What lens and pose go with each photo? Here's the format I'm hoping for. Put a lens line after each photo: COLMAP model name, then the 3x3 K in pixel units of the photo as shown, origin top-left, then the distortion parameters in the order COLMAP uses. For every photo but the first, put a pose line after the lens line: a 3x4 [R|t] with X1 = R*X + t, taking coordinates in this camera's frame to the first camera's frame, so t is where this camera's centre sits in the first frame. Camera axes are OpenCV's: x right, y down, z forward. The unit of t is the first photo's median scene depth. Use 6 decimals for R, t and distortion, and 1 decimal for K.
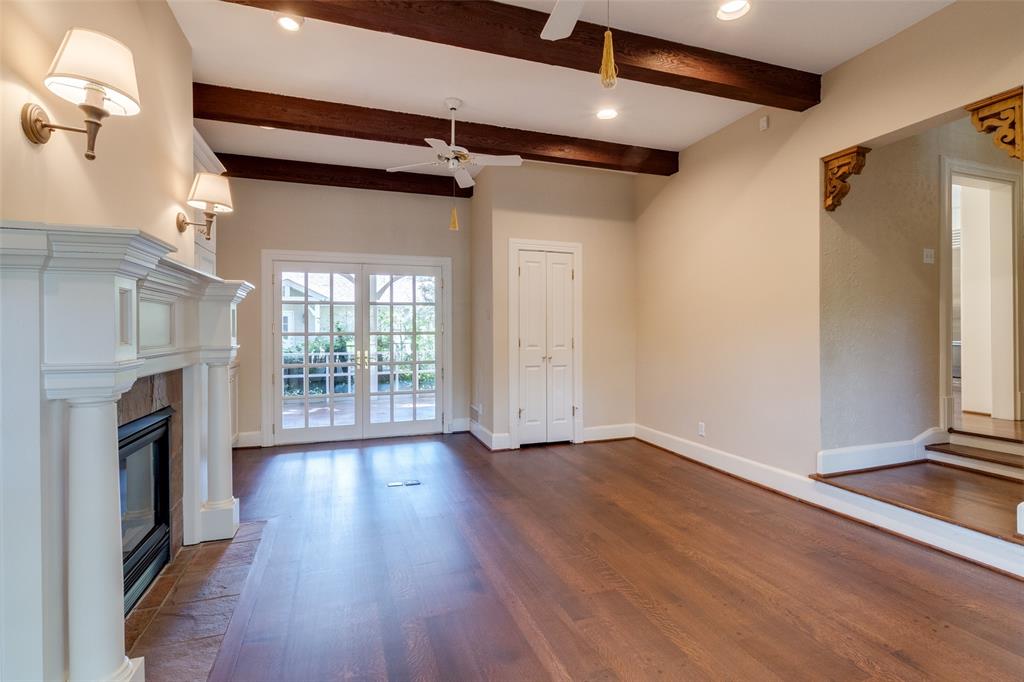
lens RADIAL K [[485.3, 0, 515.4], [0, 485.3, 329.7], [0, 0, 1]] dist [-0.000635, 0.000020]
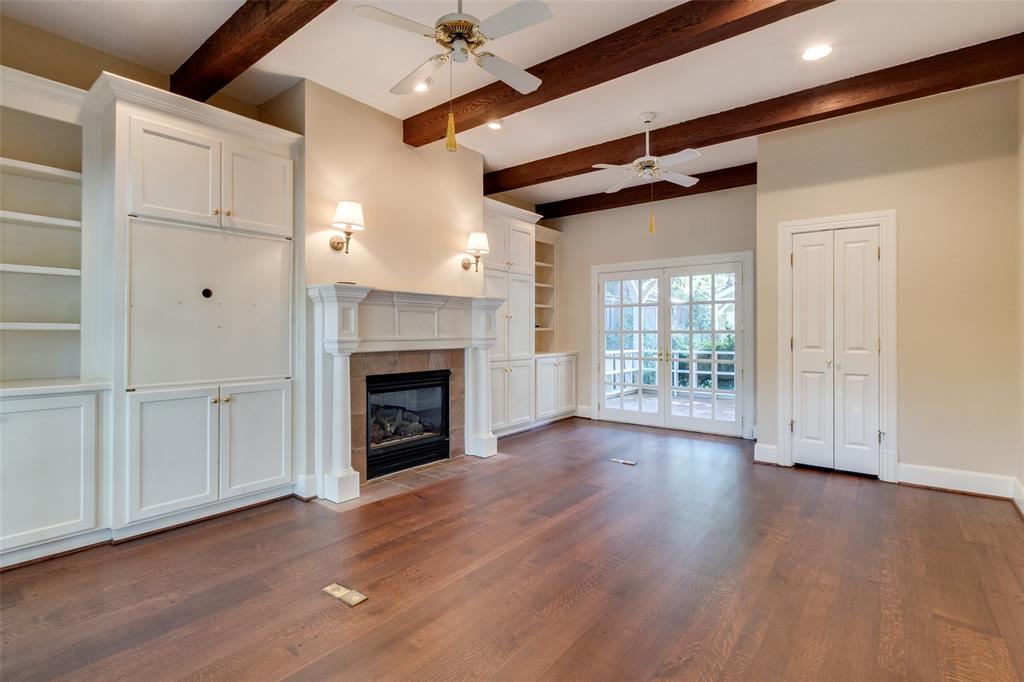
lens RADIAL K [[485.3, 0, 515.4], [0, 485.3, 329.7], [0, 0, 1]] dist [-0.000635, 0.000020]
pose [[0.537783, 0.000293, -0.843083, 0.451232], [-0.002074, 0.999997, -0.000975, 0.005313], [0.843081, 0.002273, 0.537783, 0.129296]]
